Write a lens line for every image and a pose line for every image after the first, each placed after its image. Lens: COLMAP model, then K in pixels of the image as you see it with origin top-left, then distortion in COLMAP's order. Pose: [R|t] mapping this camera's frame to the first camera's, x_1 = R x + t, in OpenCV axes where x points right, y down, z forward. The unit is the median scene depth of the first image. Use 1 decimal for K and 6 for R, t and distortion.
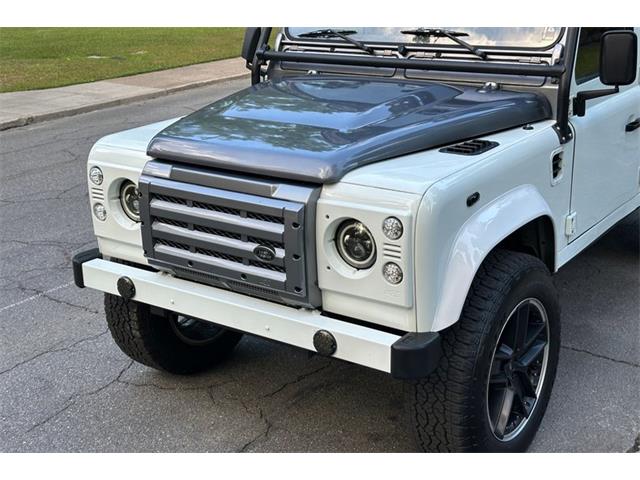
lens RADIAL K [[843.3, 0, 321.2], [0, 843.3, 239.9], [0, 0, 1]] dist [0.121434, 0.000000]
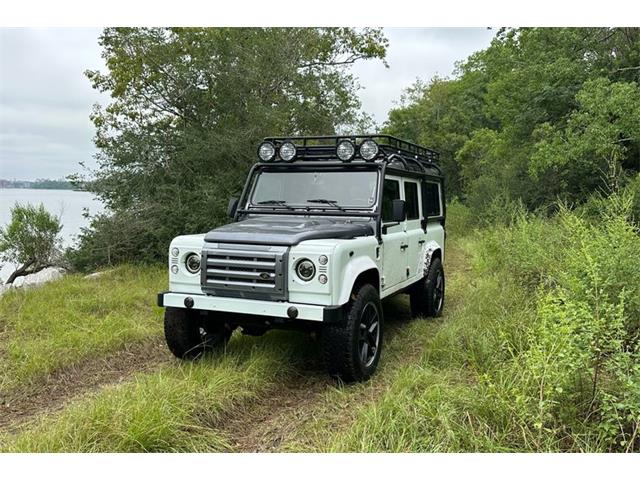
lens RADIAL K [[526.4, 0, 322.0], [0, 526.4, 235.2], [0, 0, 1]] dist [0.086771, 0.000109]
pose [[0.973785, 0.034861, 0.224785, -0.236518], [0.027821, 0.962516, -0.269796, 0.294087], [-0.225765, 0.268976, 0.936313, -0.404382]]
